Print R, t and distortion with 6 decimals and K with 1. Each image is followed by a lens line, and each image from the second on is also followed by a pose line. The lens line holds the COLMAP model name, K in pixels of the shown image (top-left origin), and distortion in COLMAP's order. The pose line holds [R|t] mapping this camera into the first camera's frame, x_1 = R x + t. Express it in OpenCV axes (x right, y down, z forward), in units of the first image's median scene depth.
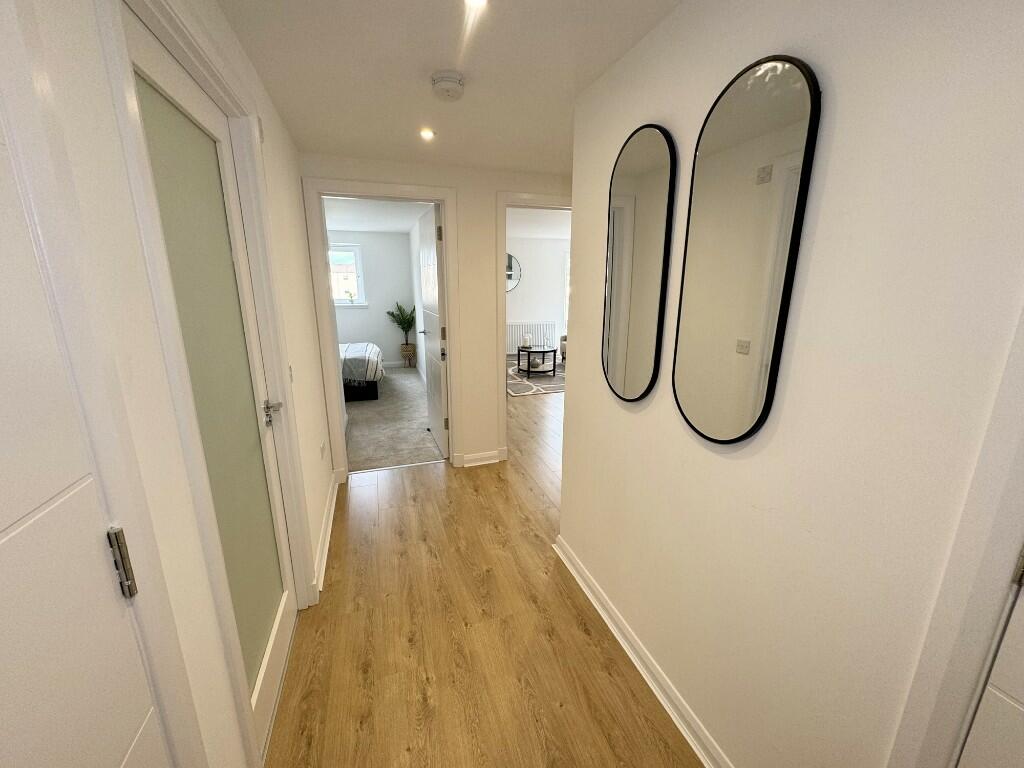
lens RADIAL K [[408.4, 0, 512.8], [0, 408.4, 382.8], [0, 0, 1]] dist [-0.000277, -0.000396]
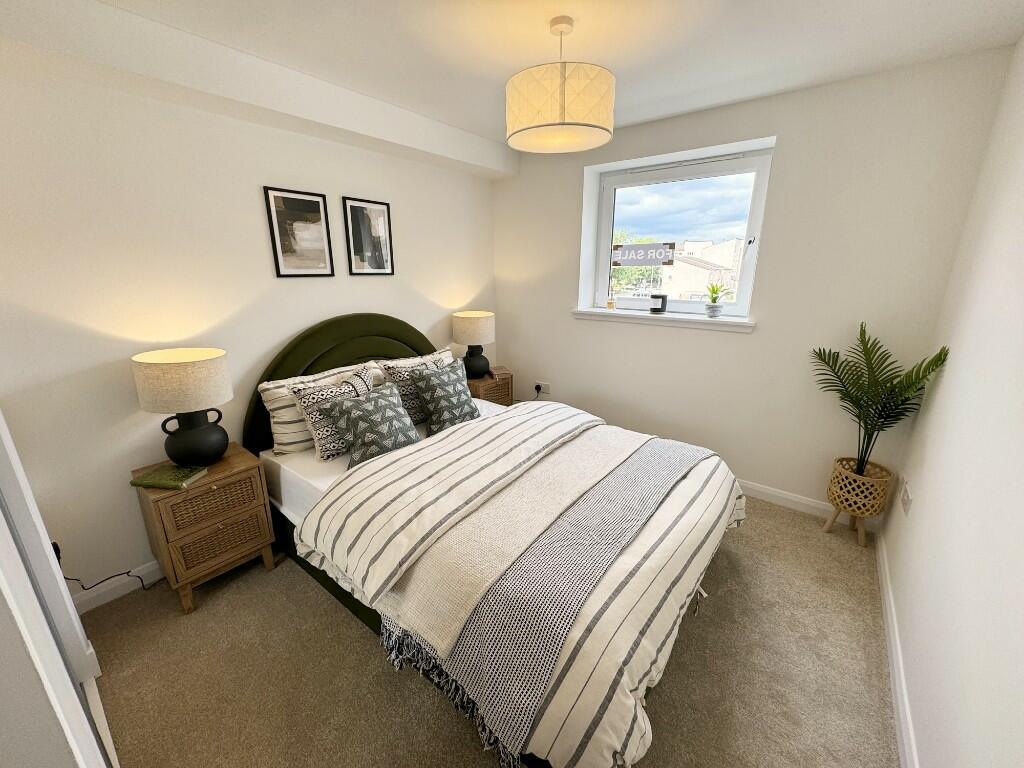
lens RADIAL K [[408.4, 0, 513.4], [0, 408.4, 385.9], [0, 0, 1]] dist [-0.000277, -0.000396]
pose [[0.561110, 0.225083, -0.796550, -0.182090], [-0.194285, 0.971248, 0.137589, -0.145919], [0.804617, 0.077556, 0.588708, 0.631539]]
